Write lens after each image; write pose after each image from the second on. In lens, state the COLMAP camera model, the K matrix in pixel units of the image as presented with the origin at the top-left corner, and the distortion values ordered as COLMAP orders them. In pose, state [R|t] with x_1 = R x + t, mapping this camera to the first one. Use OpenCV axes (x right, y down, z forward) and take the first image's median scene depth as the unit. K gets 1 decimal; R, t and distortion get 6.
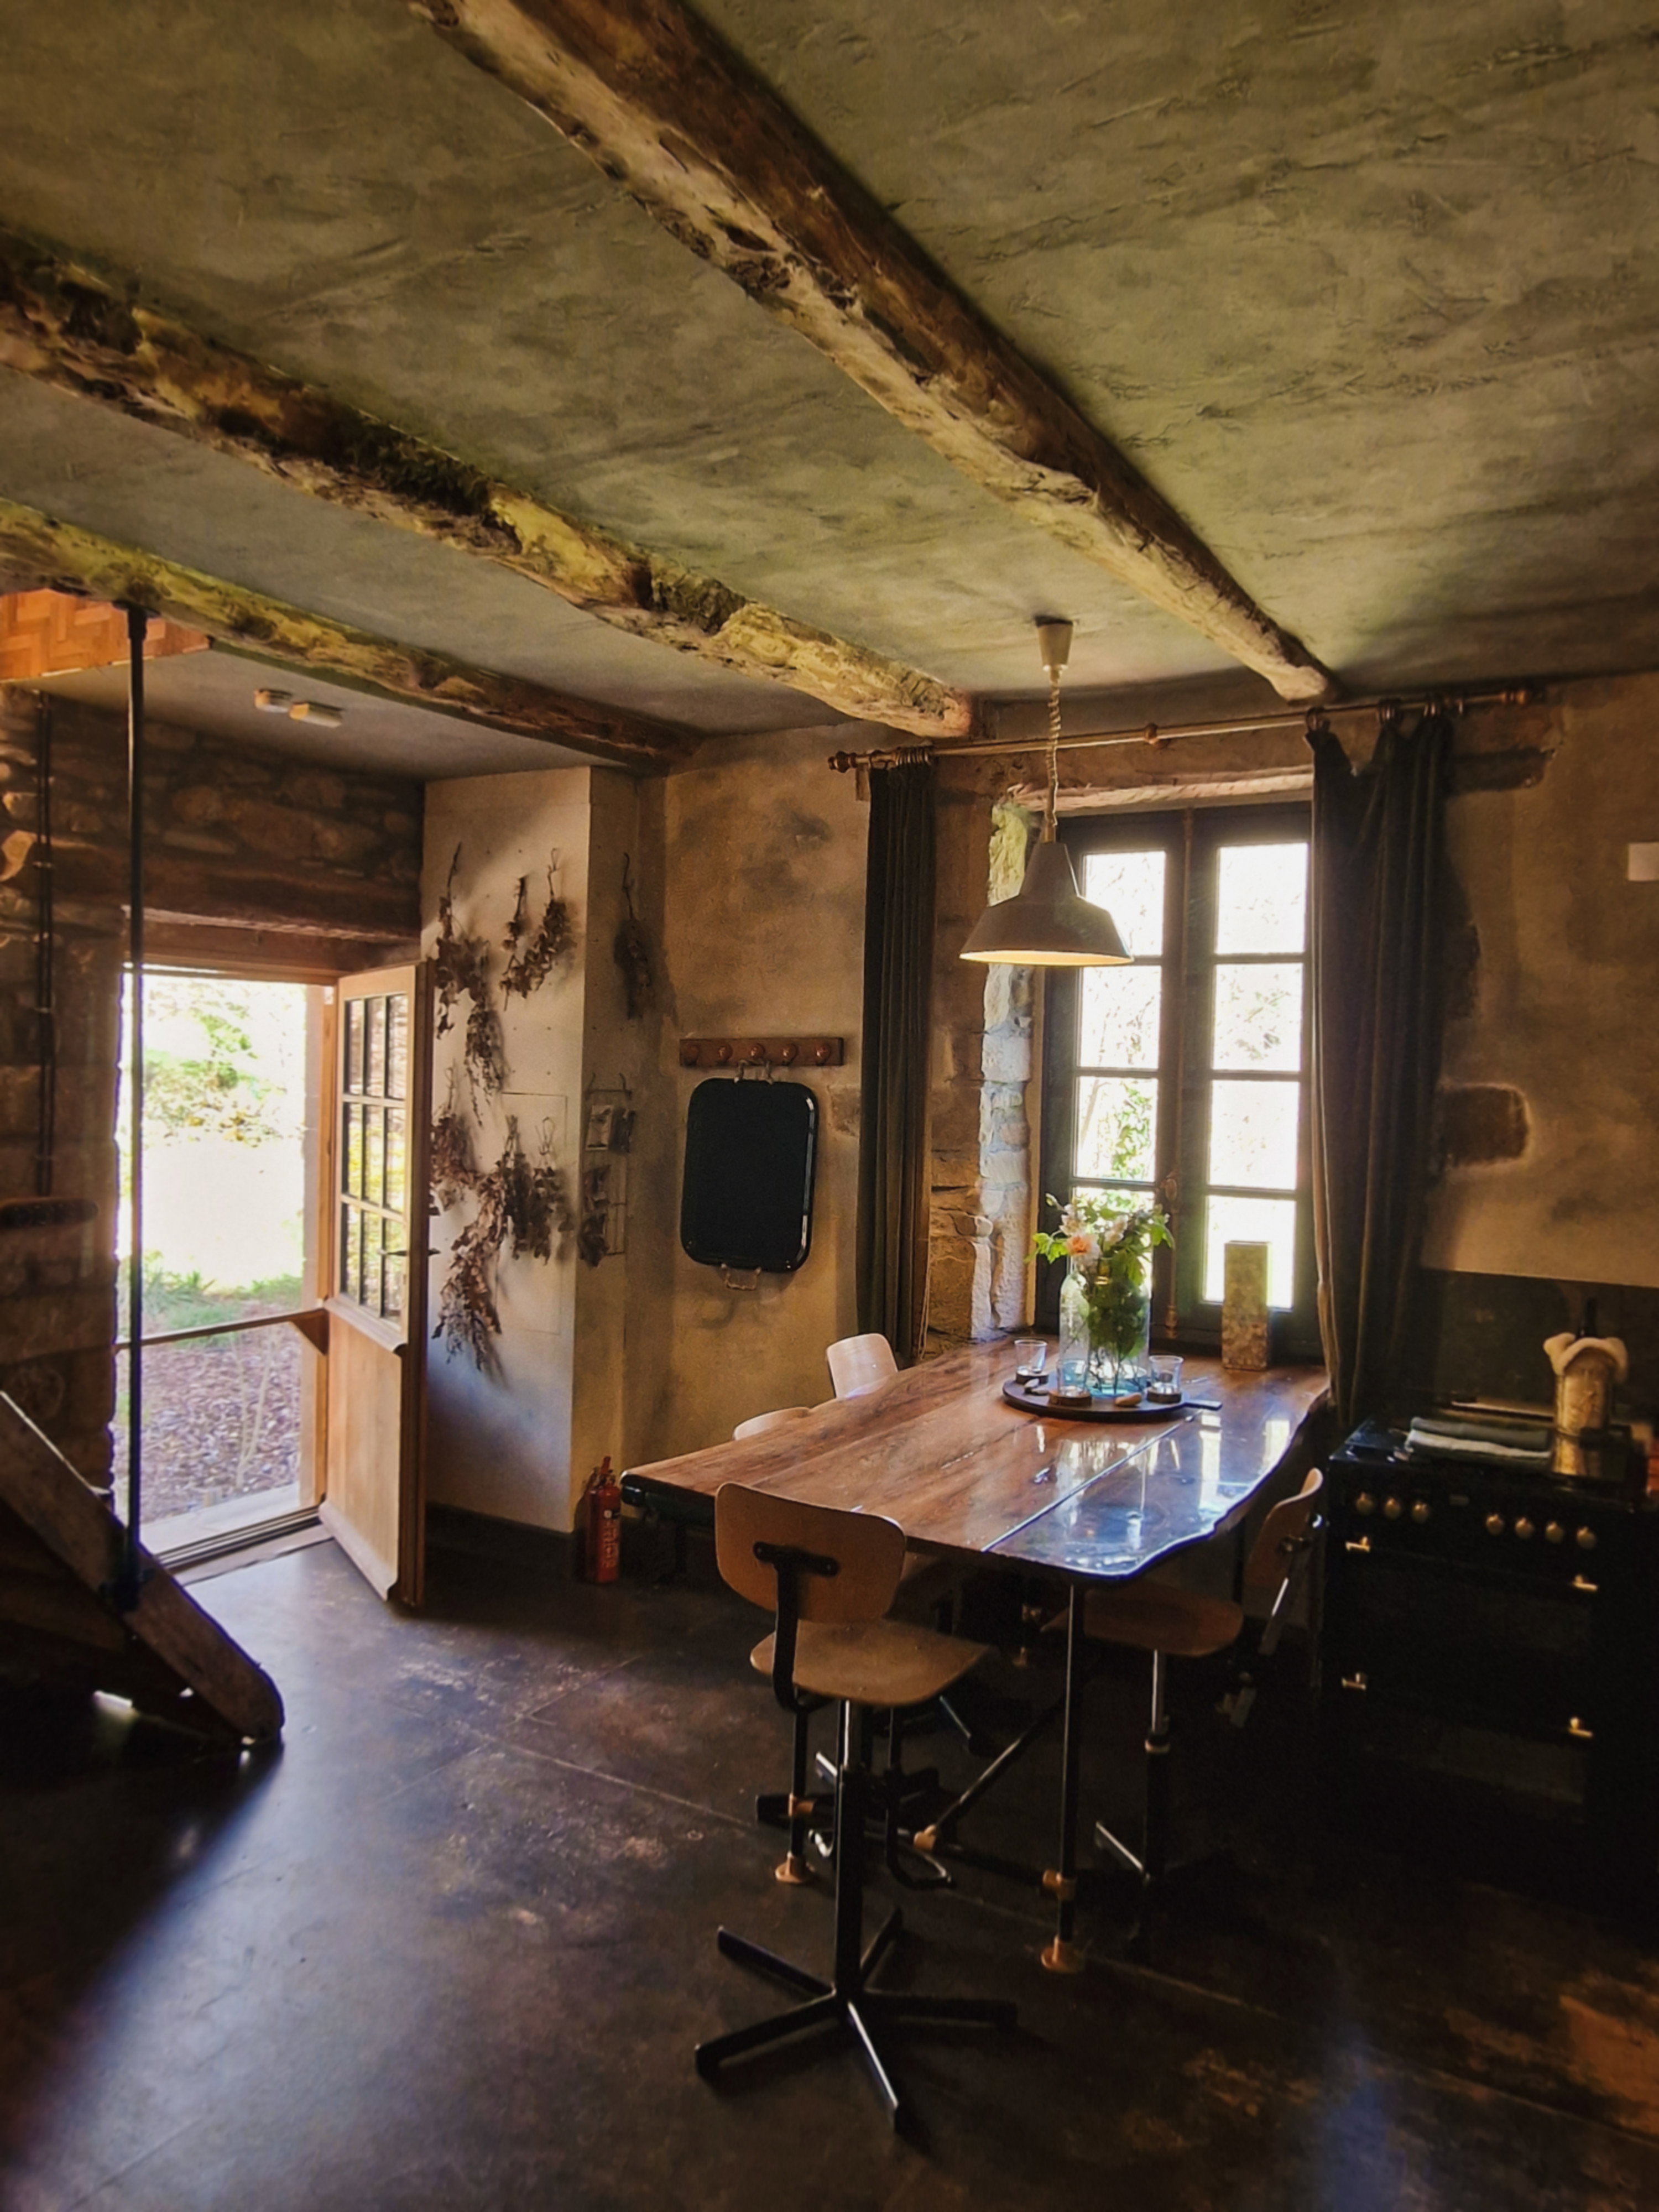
lens RADIAL K [[1497.5, 0, 799.4], [0, 1497.5, 1111.1], [0, 0, 1]] dist [-0.003273, 0.003895]
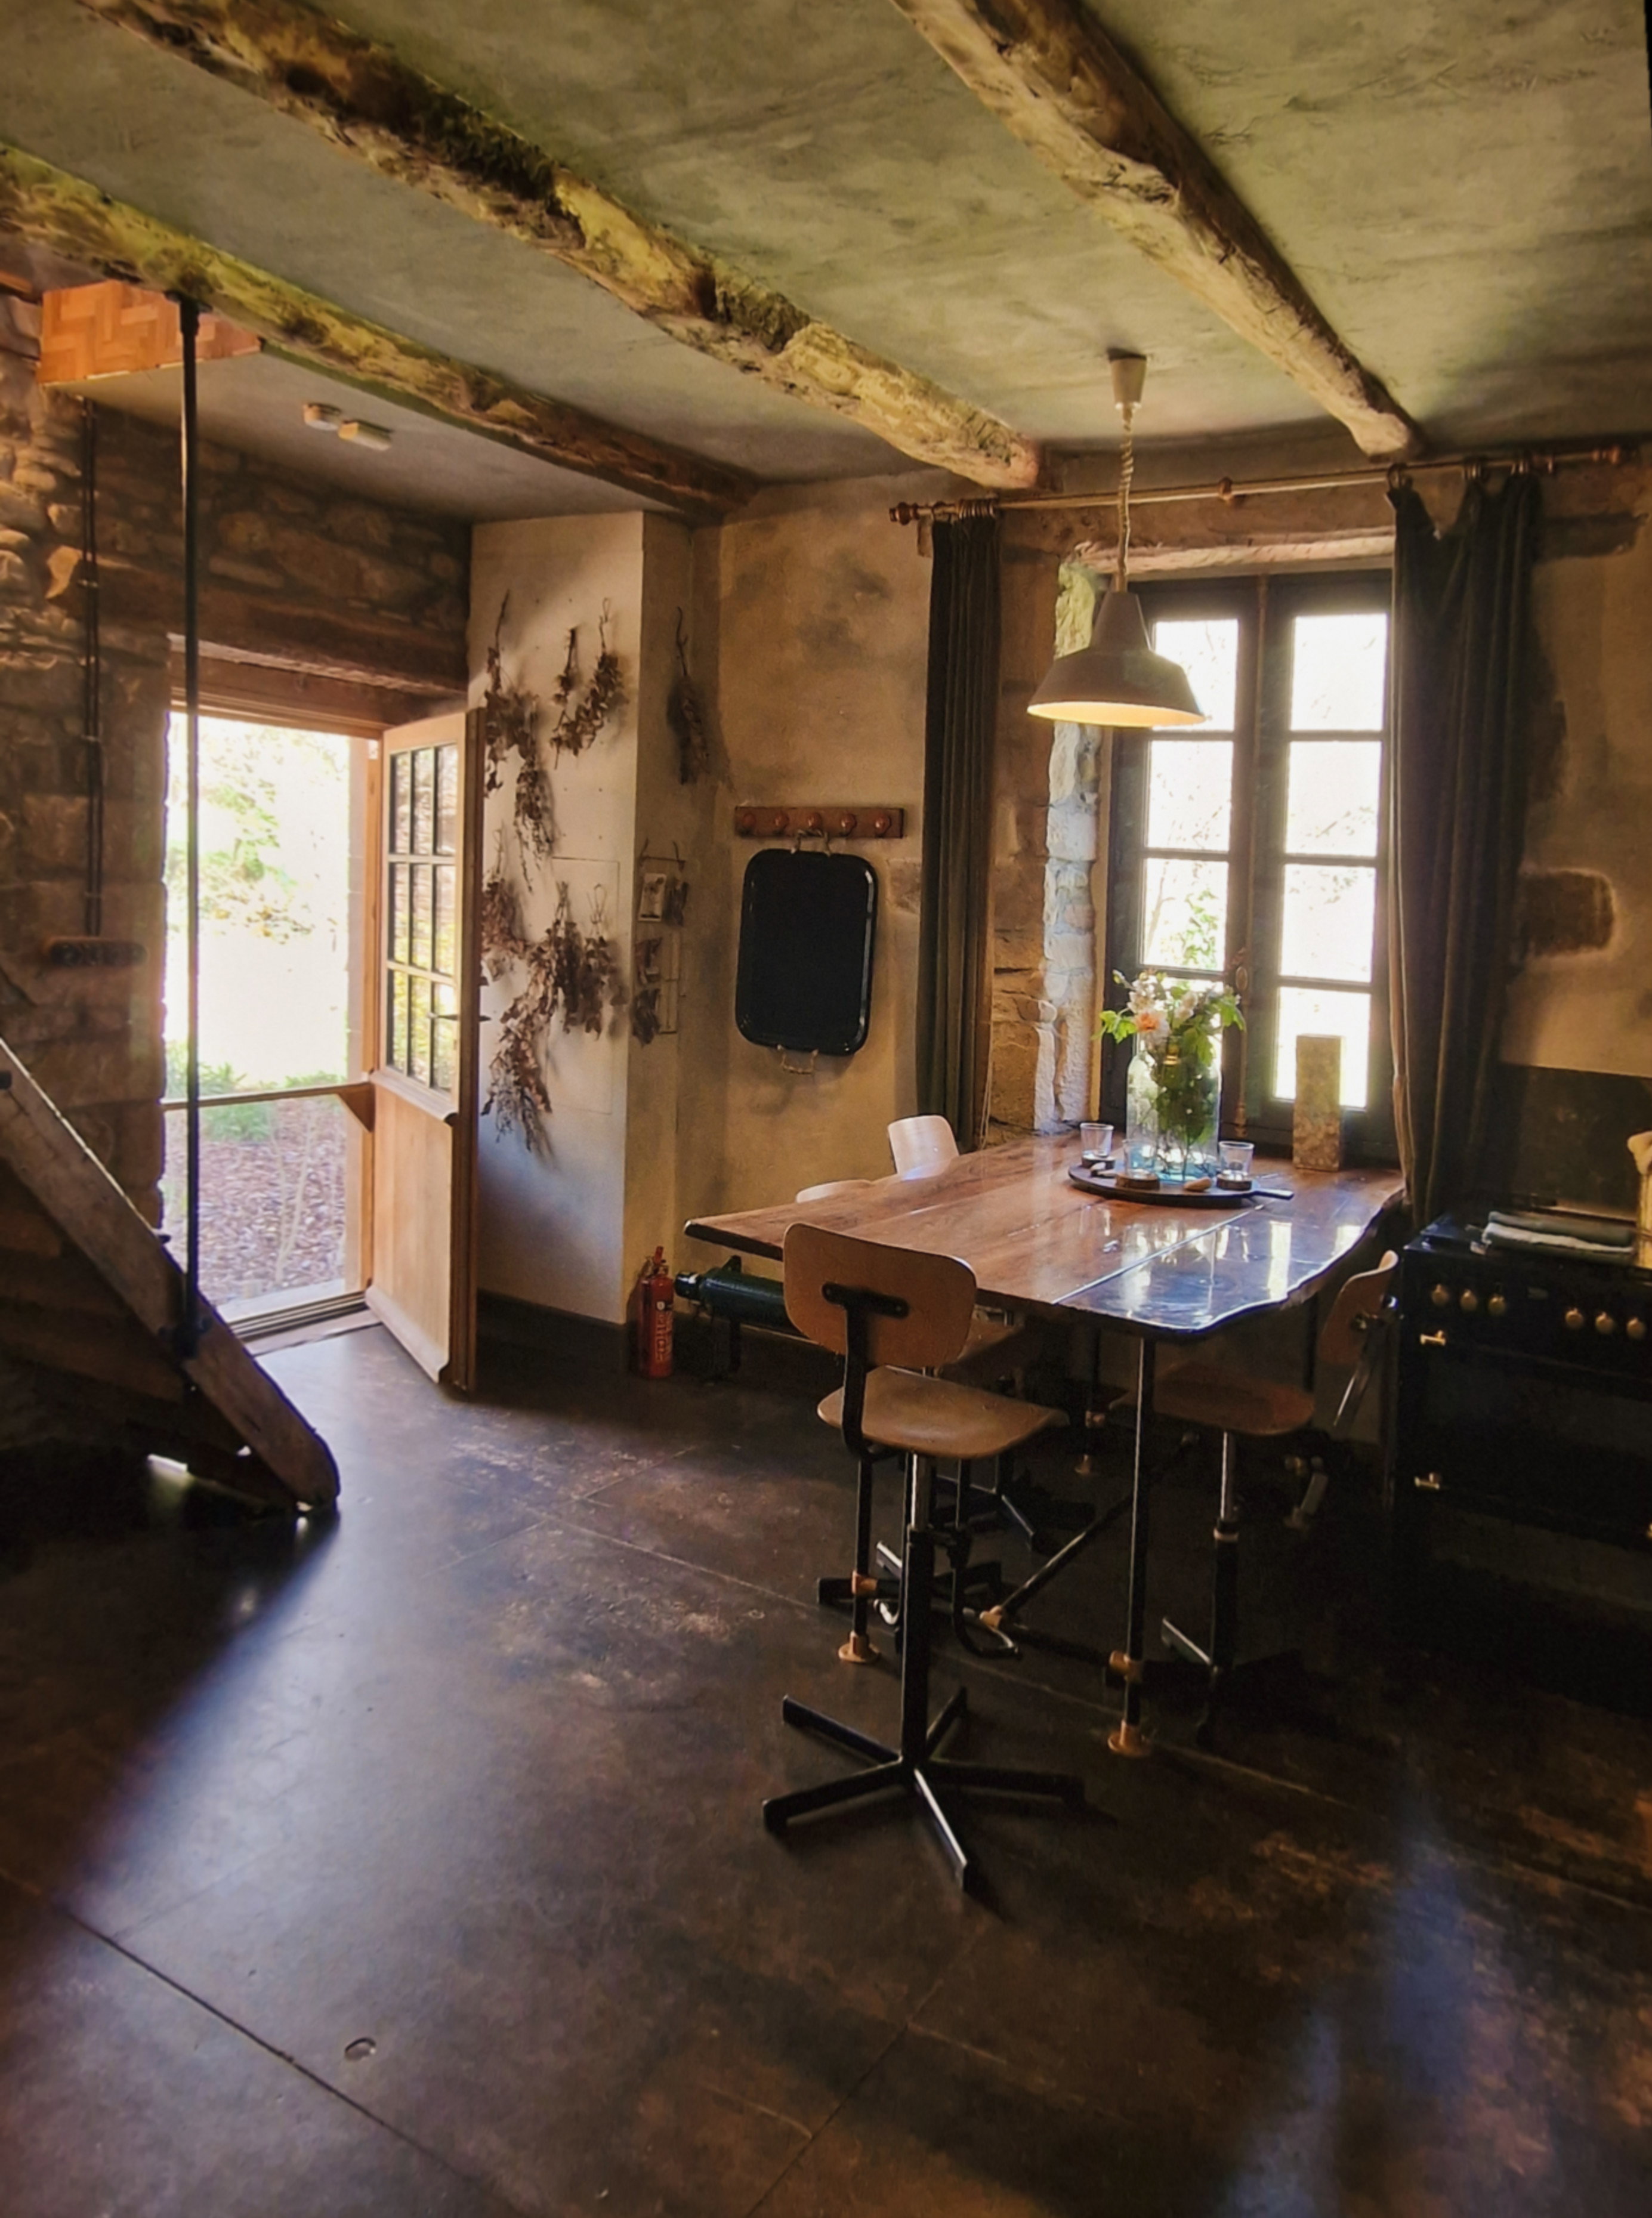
lens RADIAL K [[1640.1, 0, 823.7], [0, 1640.1, 1107.5], [0, 0, 1]] dist [0.007064, 0.003511]
pose [[0.999980, -0.003131, 0.005559, -0.030548], [0.002932, 0.999366, 0.035479, 0.113010], [-0.005667, -0.035462, 0.999355, -0.063678]]
